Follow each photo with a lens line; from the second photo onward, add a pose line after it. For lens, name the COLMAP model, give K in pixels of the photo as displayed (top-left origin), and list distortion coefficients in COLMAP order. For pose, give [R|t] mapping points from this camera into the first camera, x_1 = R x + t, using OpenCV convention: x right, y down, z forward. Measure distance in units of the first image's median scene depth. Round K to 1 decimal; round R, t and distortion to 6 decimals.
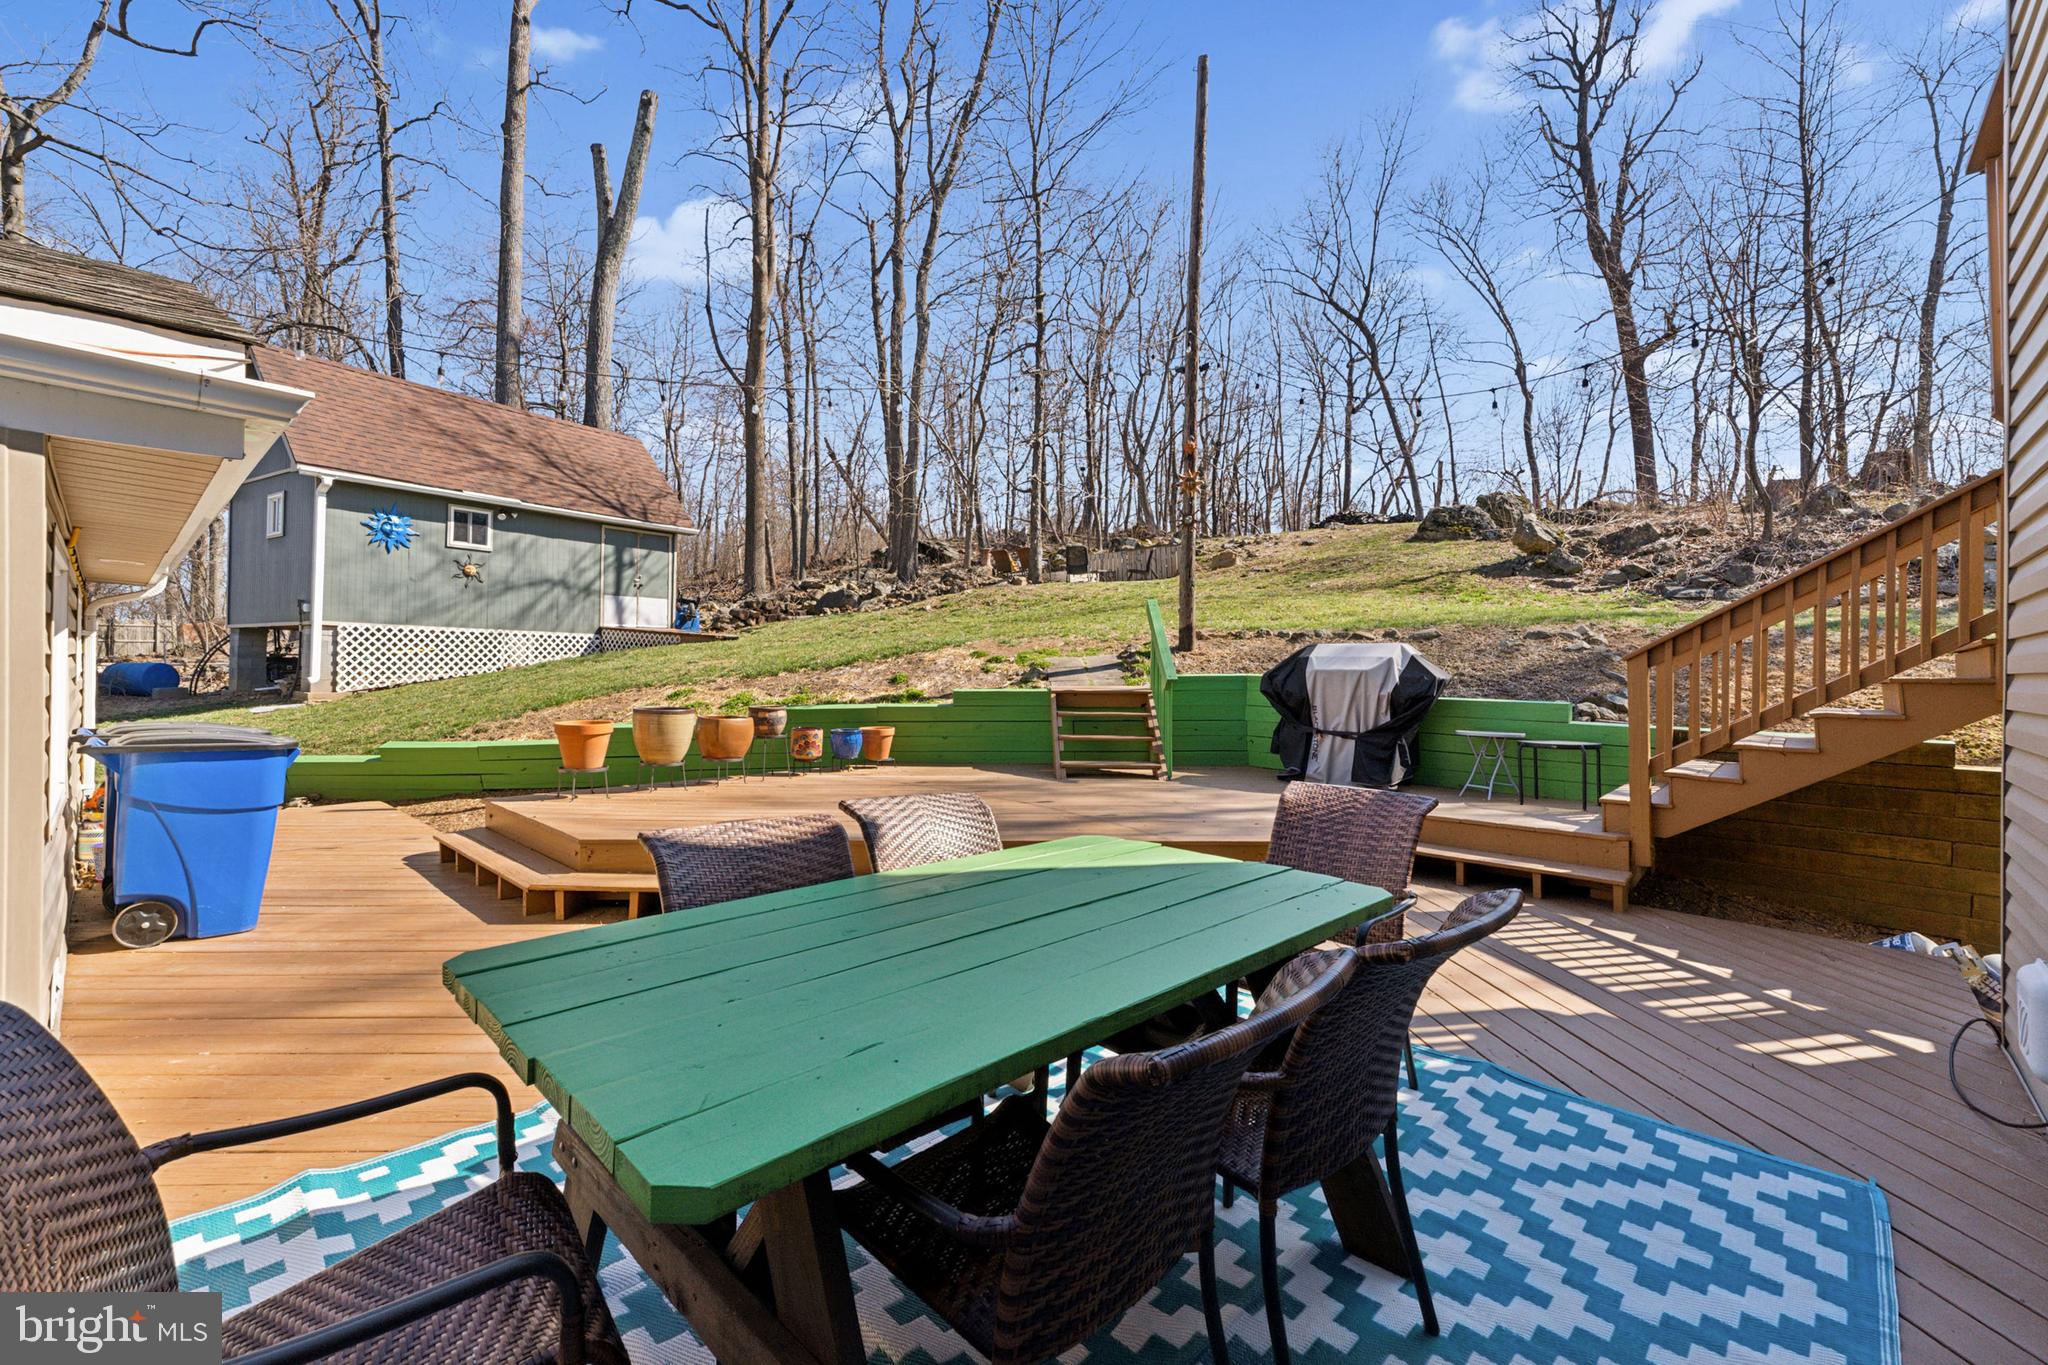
lens RADIAL K [[866.7, 0, 1020.3], [0, 866.7, 663.8], [0, 0, 1]] dist [-0.001215, -0.000468]
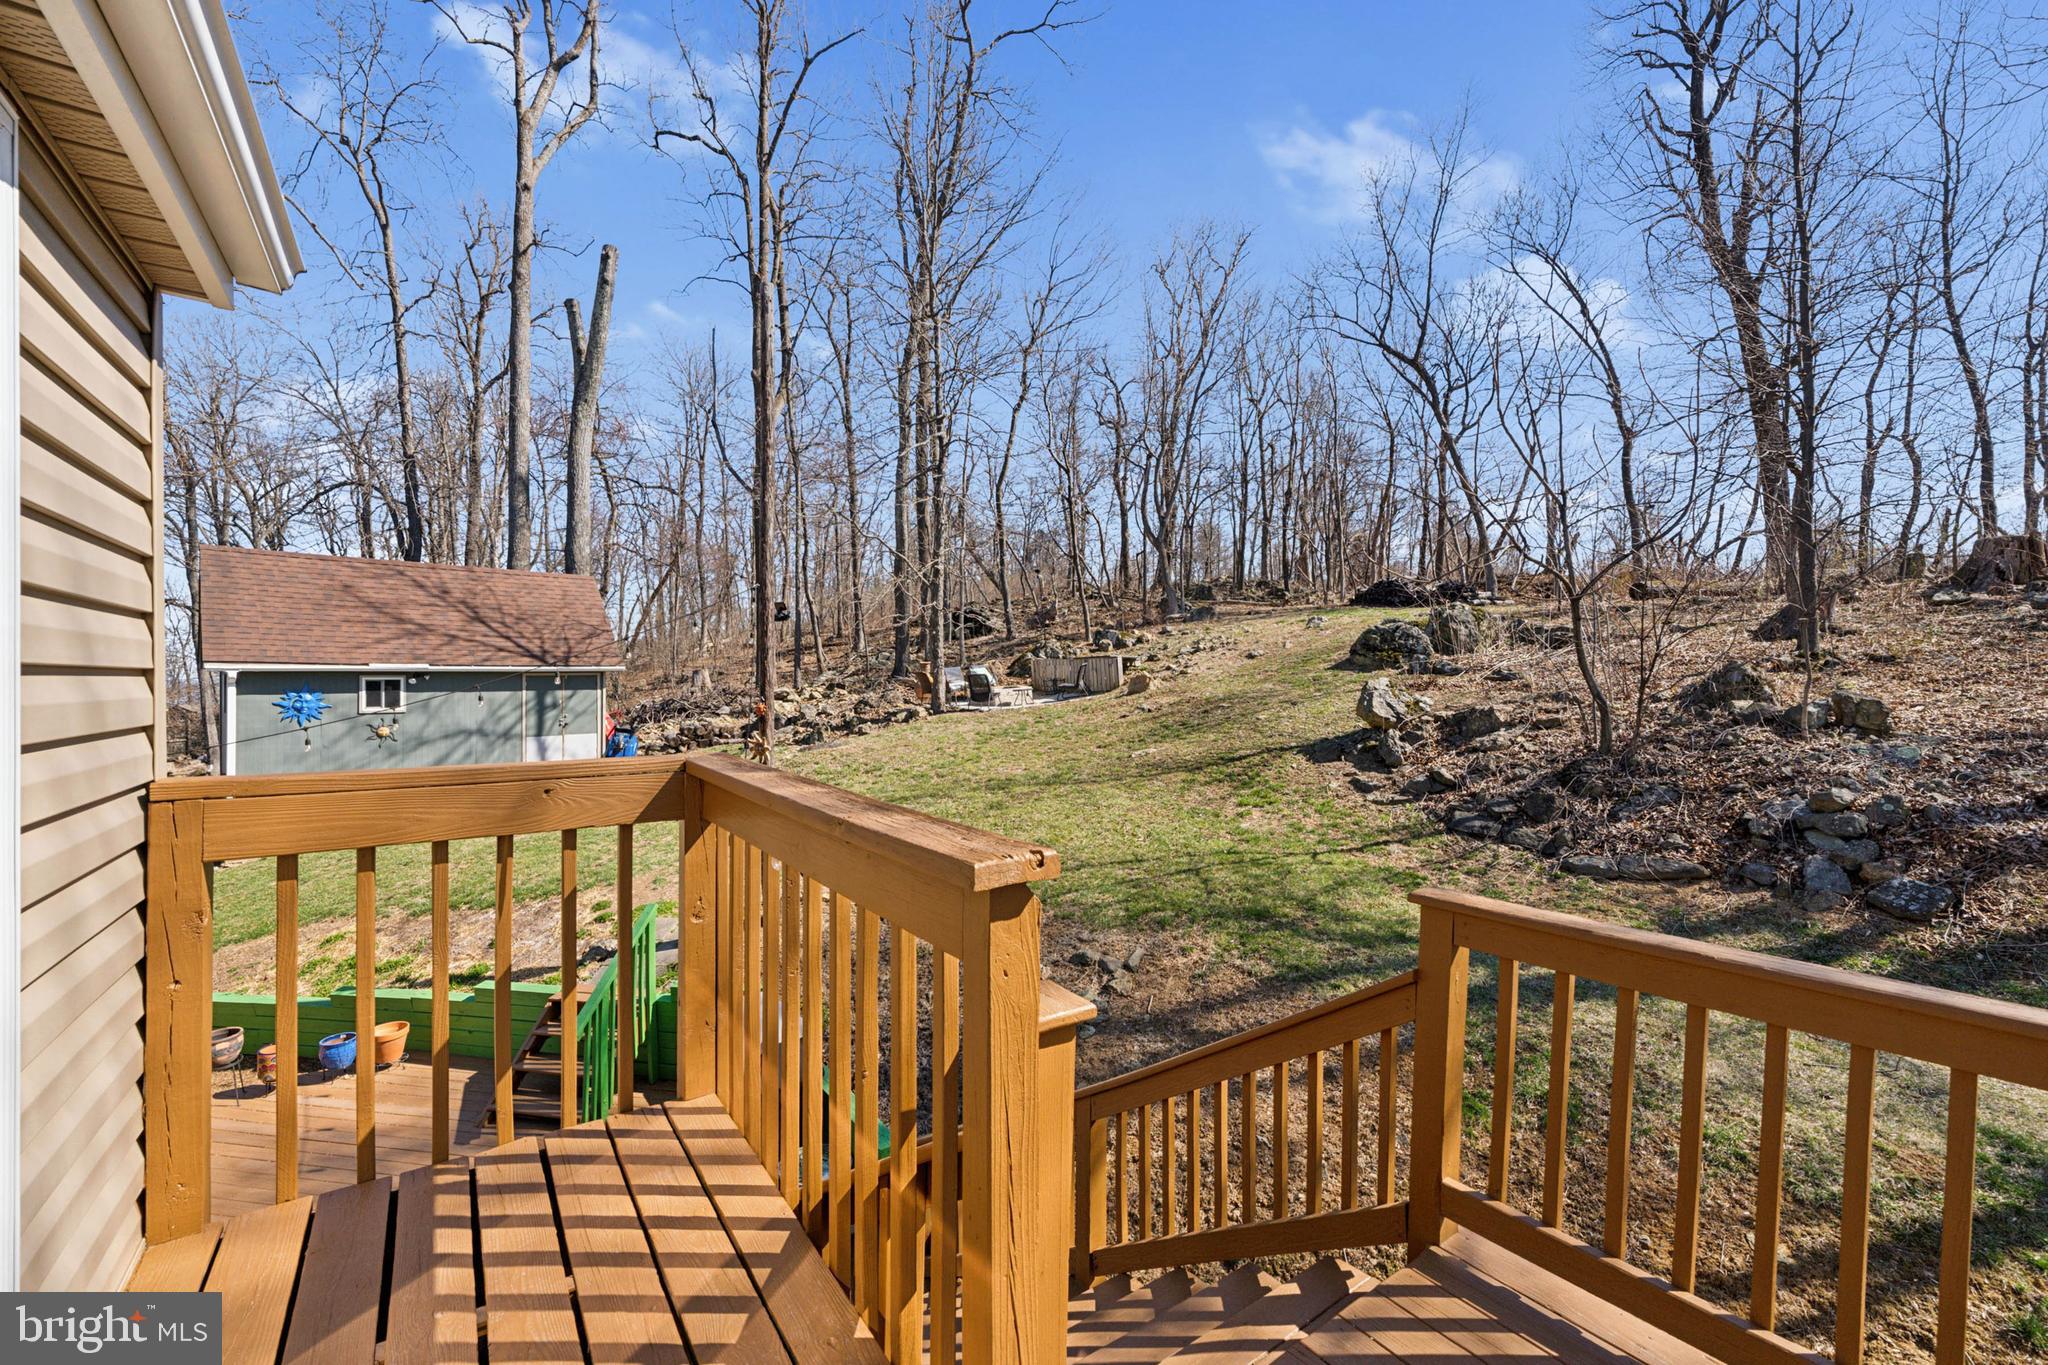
lens RADIAL K [[844.8, 0, 1024.0], [0, 844.8, 682.5], [0, 0, 1]] dist [-0.002800, 0.000116]
pose [[0.977201, -0.007480, -0.212182, 0.350742], [0.010403, 0.999866, 0.012661, -0.152151], [0.212059, -0.014580, 0.977148, 0.094739]]
